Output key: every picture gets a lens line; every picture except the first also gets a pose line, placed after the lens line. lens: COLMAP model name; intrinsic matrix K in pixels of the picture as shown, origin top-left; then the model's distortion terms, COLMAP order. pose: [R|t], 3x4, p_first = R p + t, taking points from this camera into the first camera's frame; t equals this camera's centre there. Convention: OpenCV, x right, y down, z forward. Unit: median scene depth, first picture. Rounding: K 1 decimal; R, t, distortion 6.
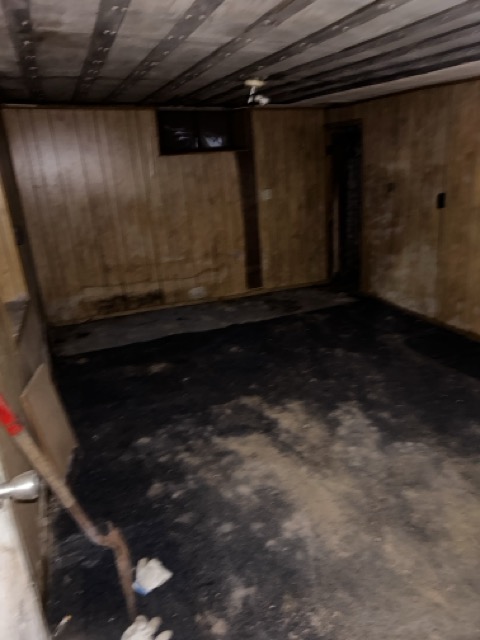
lens RADIAL K [[492.1, 0, 240.0], [0, 492.1, 320.0], [0, 0, 1]] dist [0.007790, 0.001173]
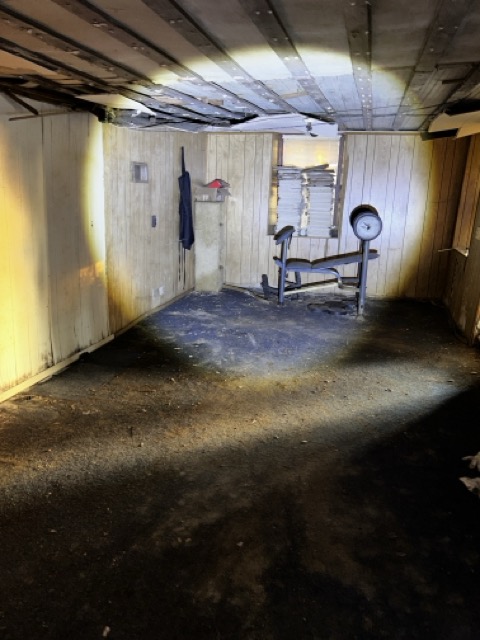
lens RADIAL K [[492.1, 0, 240.0], [0, 492.1, 320.0], [0, 0, 1]] dist [0.007790, 0.001173]
pose [[-0.826309, -0.133465, 0.547175, -0.228723], [0.181554, 0.856538, 0.483094, -0.438301], [-0.533153, 0.498527, -0.683534, 1.423291]]
